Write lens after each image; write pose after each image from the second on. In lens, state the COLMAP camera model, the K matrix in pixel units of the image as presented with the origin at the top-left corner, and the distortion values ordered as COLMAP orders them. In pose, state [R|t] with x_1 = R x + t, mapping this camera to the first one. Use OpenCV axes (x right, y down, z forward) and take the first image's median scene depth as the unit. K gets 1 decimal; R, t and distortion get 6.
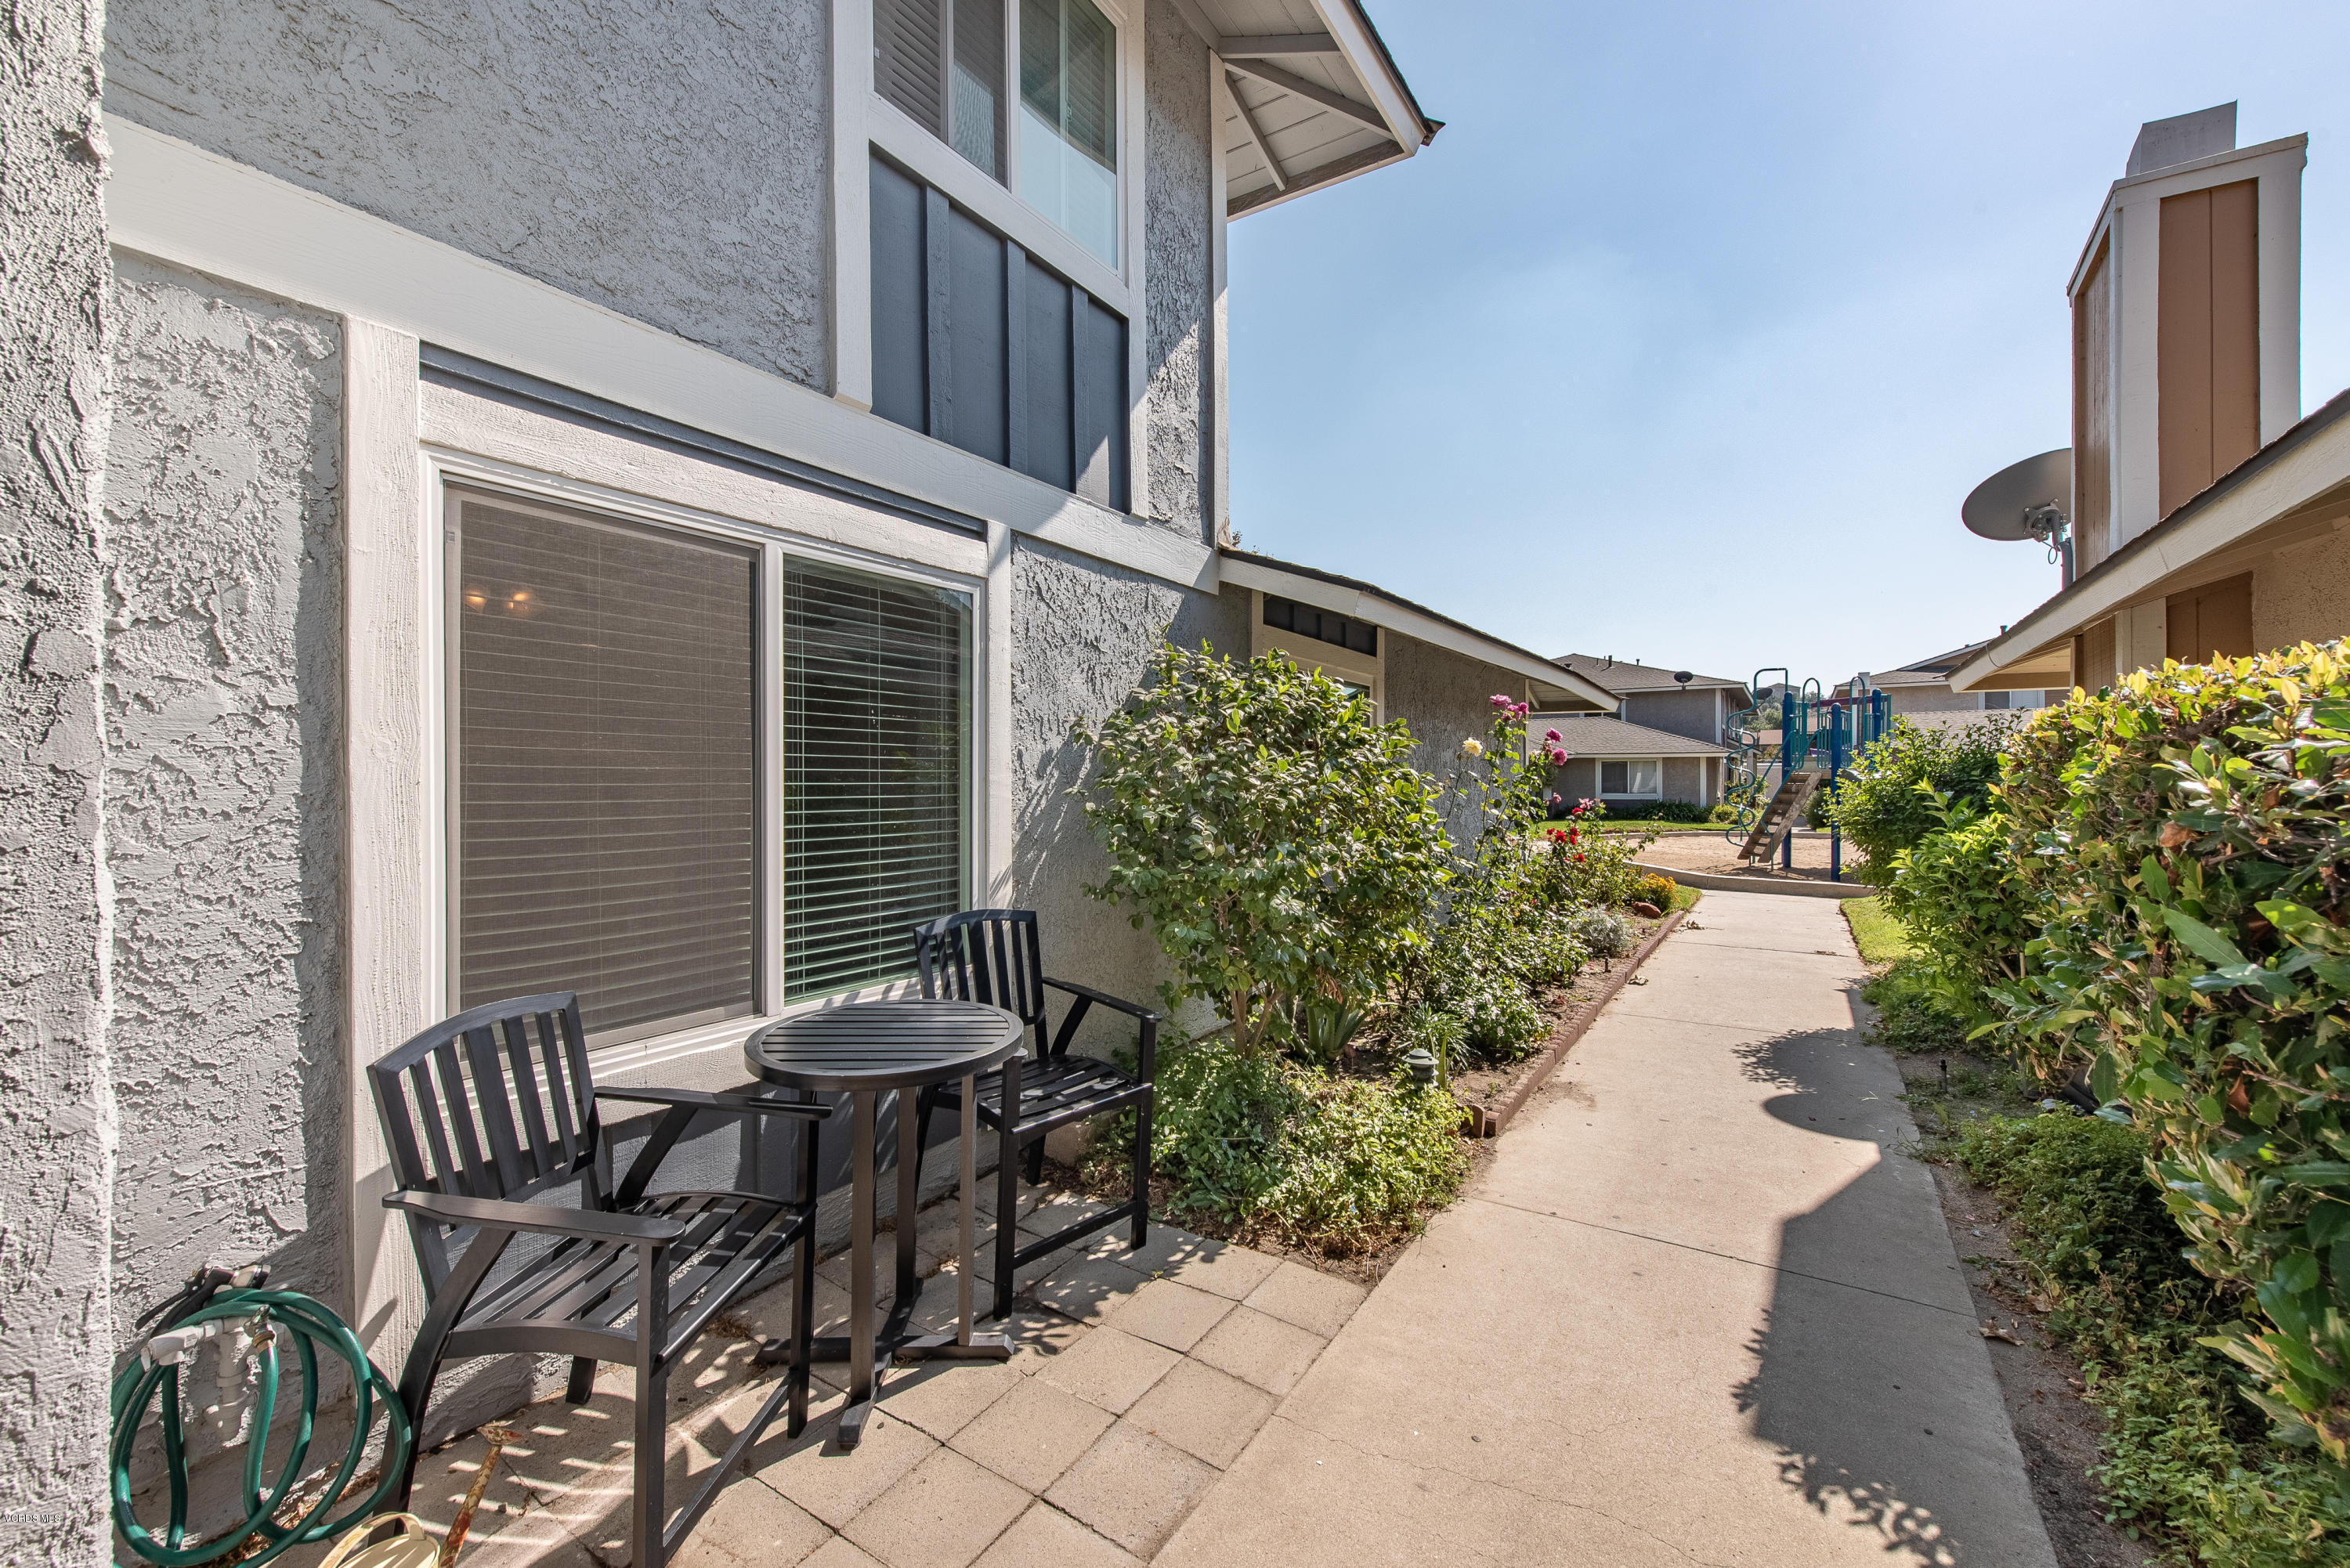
lens RADIAL K [[924.7, 0, 1174.2], [0, 924.7, 787.2], [0, 0, 1]] dist [0.005087, -0.002318]
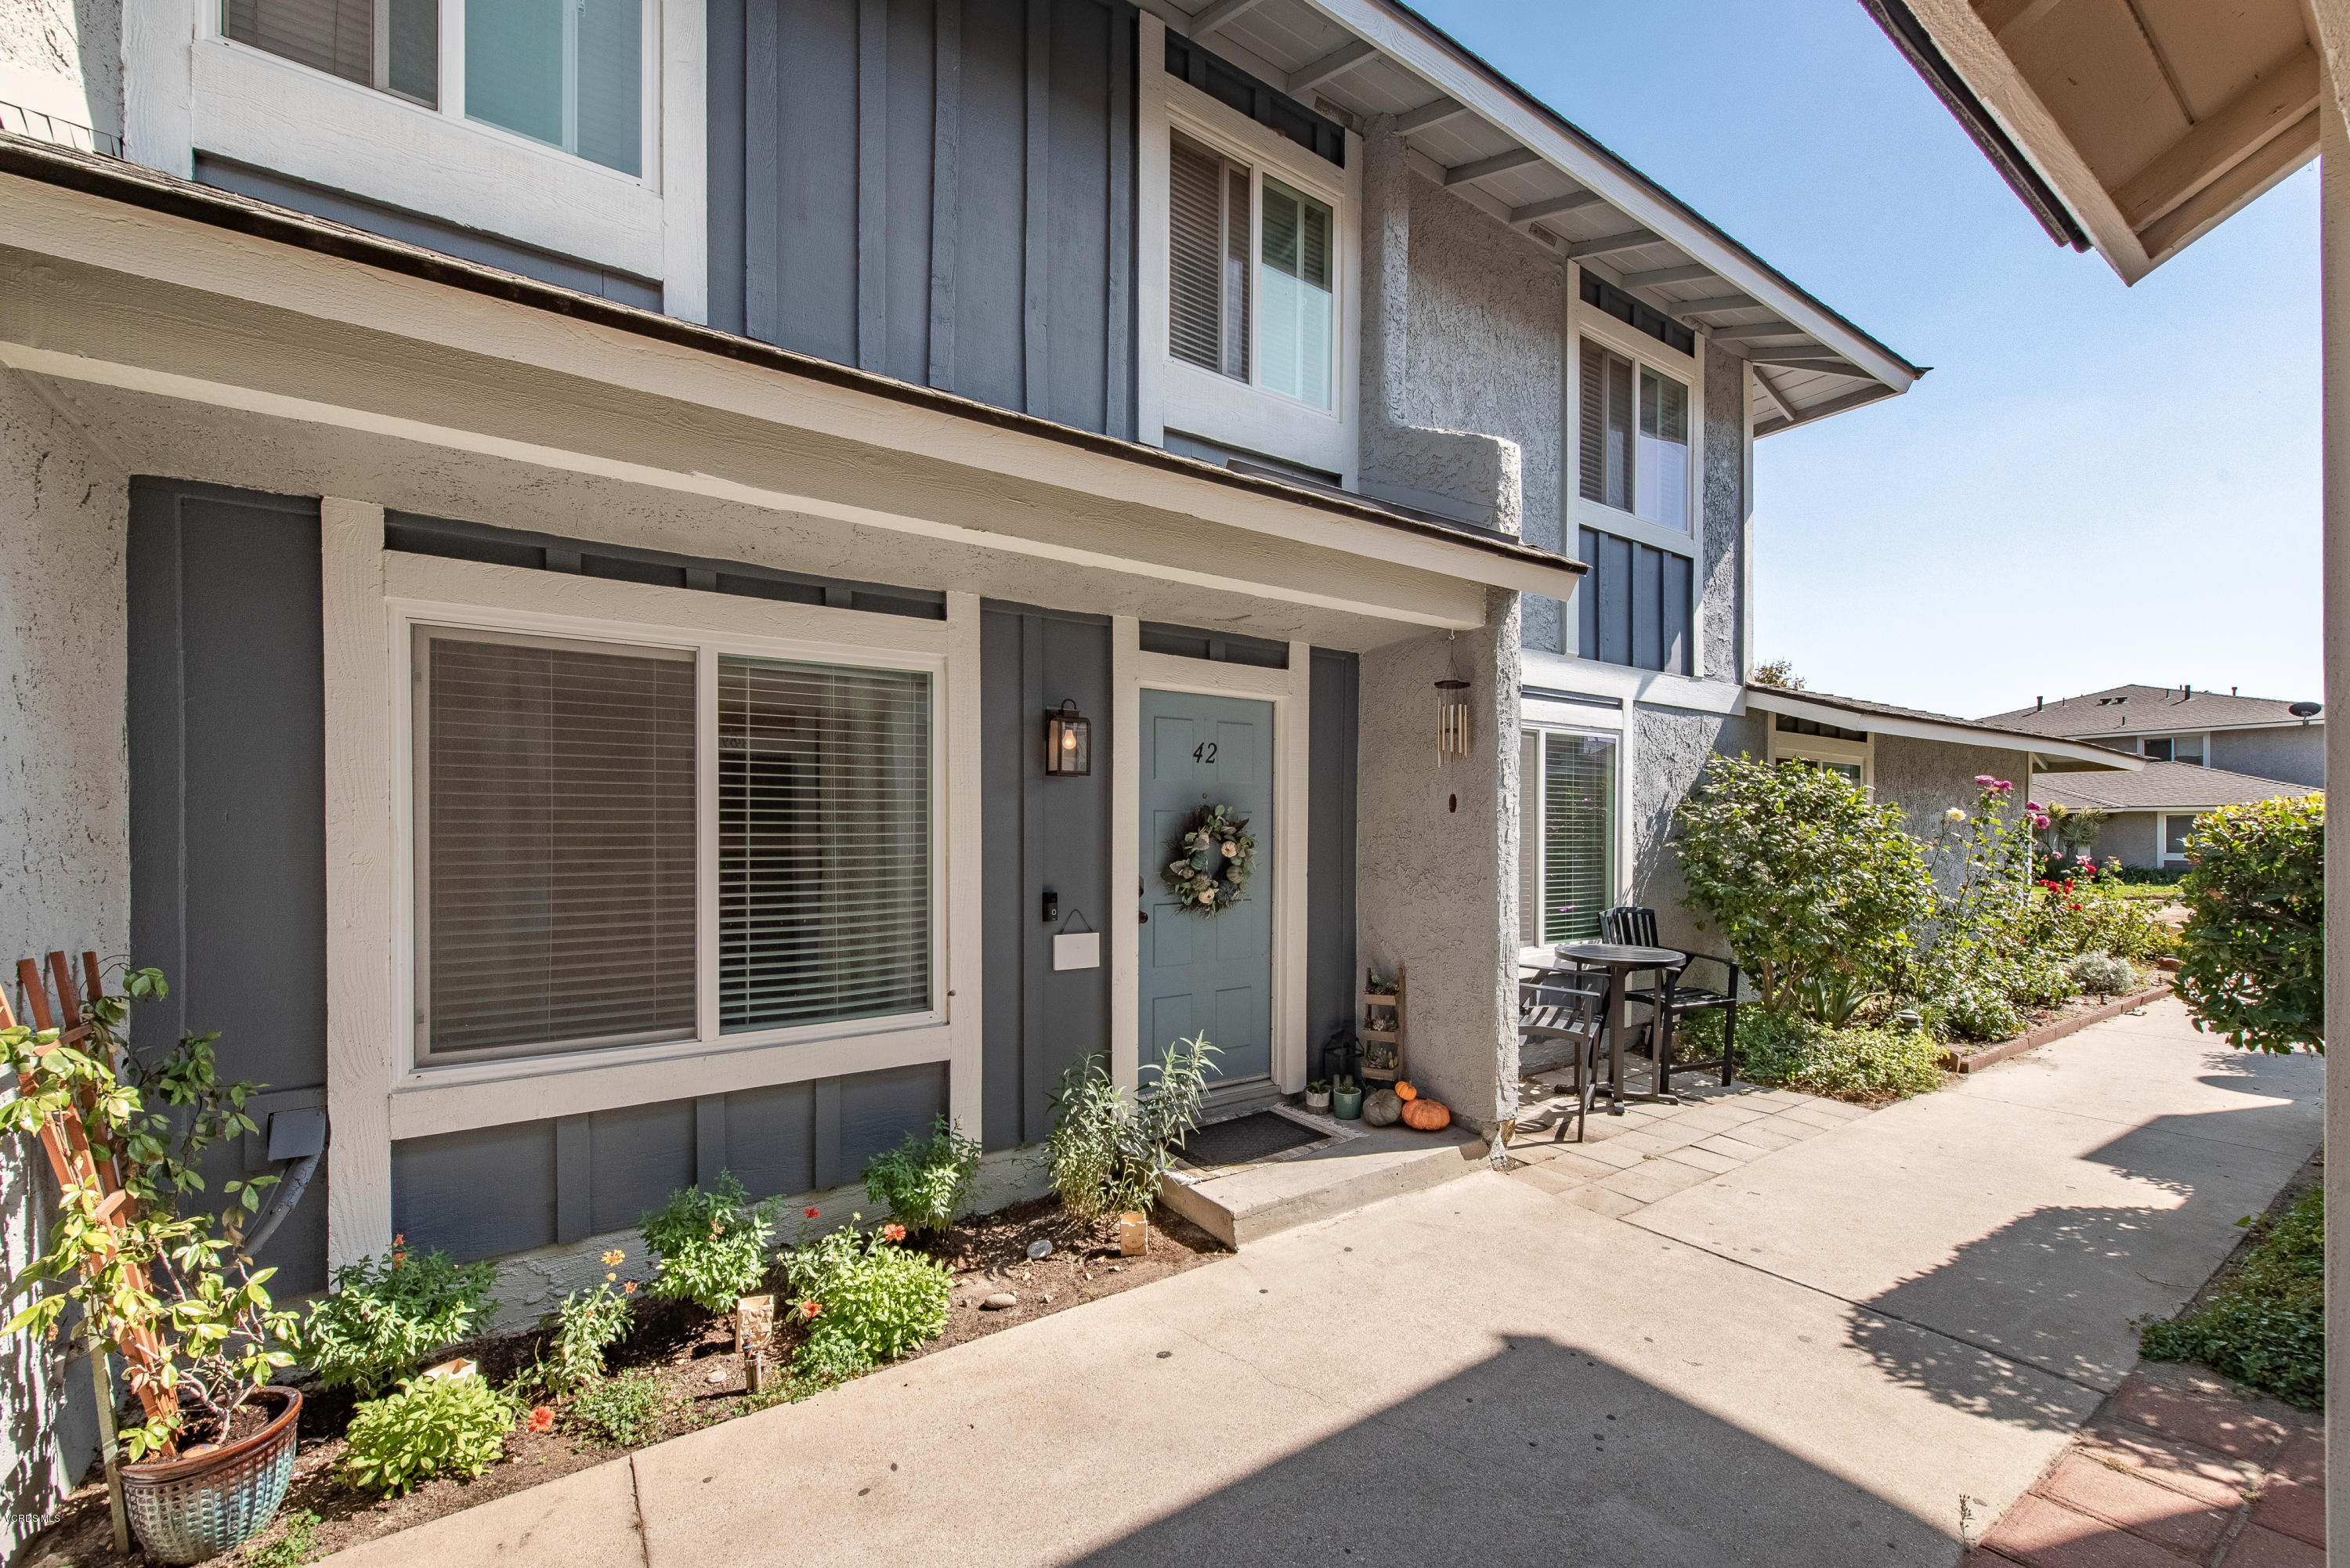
lens RADIAL K [[924.7, 0, 1190.6], [0, 924.7, 835.1], [0, 0, 1]] dist [0.005087, -0.002318]
pose [[0.922041, 0.006095, -0.387043, -0.278803], [-0.007778, 0.999966, -0.002781, -0.003330], [0.387013, 0.005575, 0.922057, -1.029354]]
